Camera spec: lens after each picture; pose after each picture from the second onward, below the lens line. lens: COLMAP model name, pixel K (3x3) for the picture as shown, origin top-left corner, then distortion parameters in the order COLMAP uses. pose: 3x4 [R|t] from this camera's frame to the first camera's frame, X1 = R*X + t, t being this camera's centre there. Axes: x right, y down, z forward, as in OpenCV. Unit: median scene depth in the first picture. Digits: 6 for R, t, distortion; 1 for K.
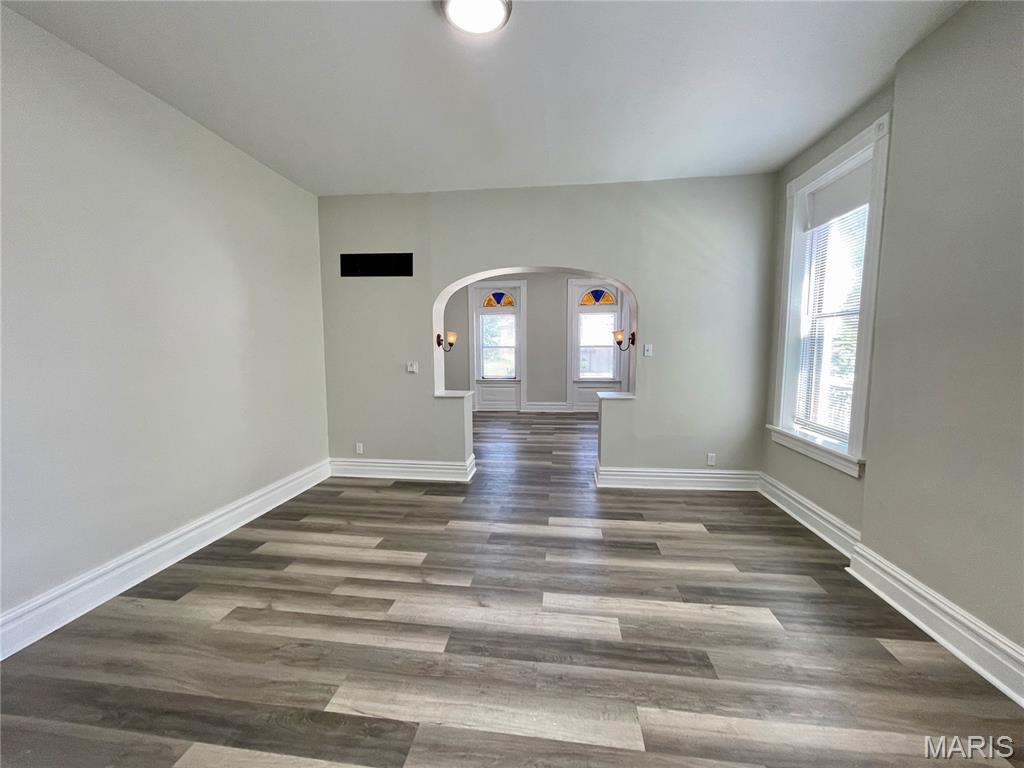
lens RADIAL K [[414.1, 0, 506.6], [0, 414.1, 387.0], [0, 0, 1]] dist [-0.001276, 0.000997]
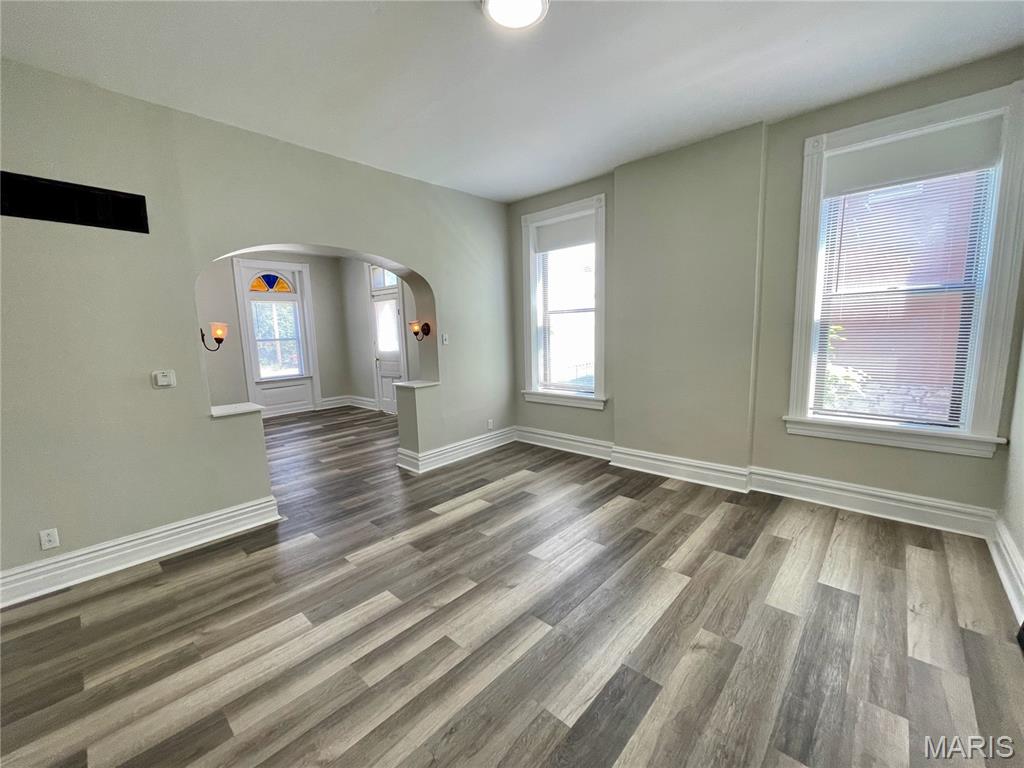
lens RADIAL K [[414.1, 0, 508.1], [0, 414.1, 387.6], [0, 0, 1]] dist [-0.001276, 0.000997]
pose [[0.575674, -0.125012, 0.808066, -0.639866], [0.107343, 0.991245, 0.076879, -0.036805], [-0.810603, 0.042483, 0.584053, 0.289622]]
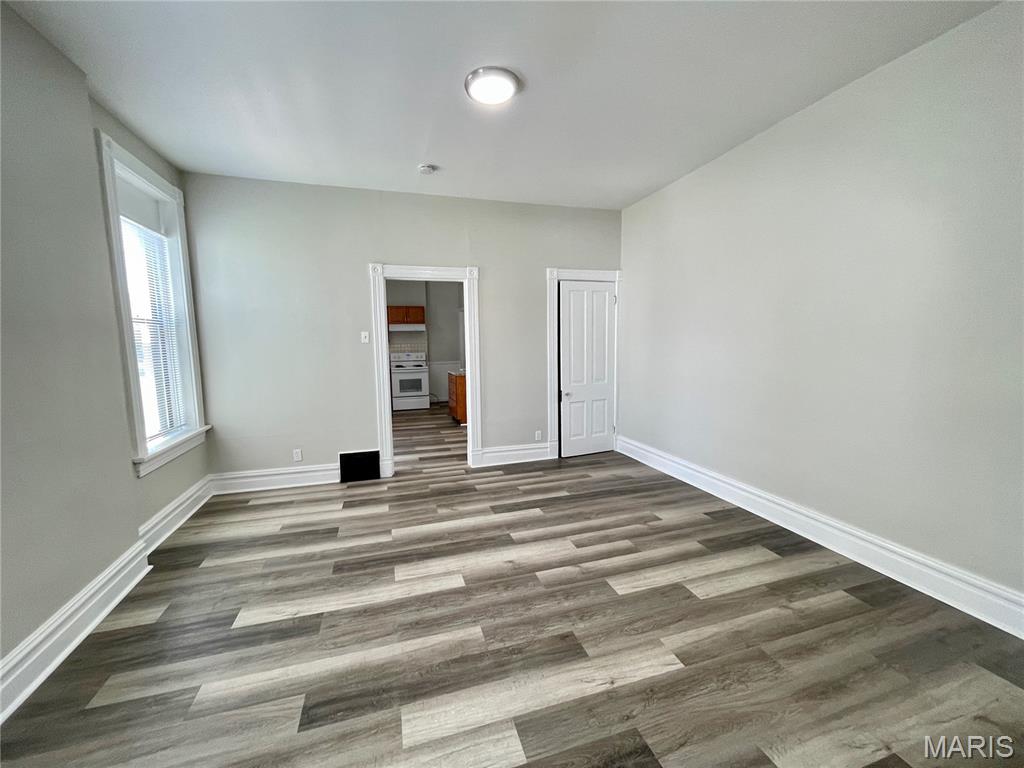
lens RADIAL K [[414.1, 0, 512.8], [0, 414.1, 383.4], [0, 0, 1]] dist [-0.001276, 0.000997]
pose [[-0.902774, 0.065637, -0.425078, 0.309118], [-0.023625, 0.979228, 0.201379, -0.163756], [0.429466, 0.191842, -0.882471, 1.487223]]
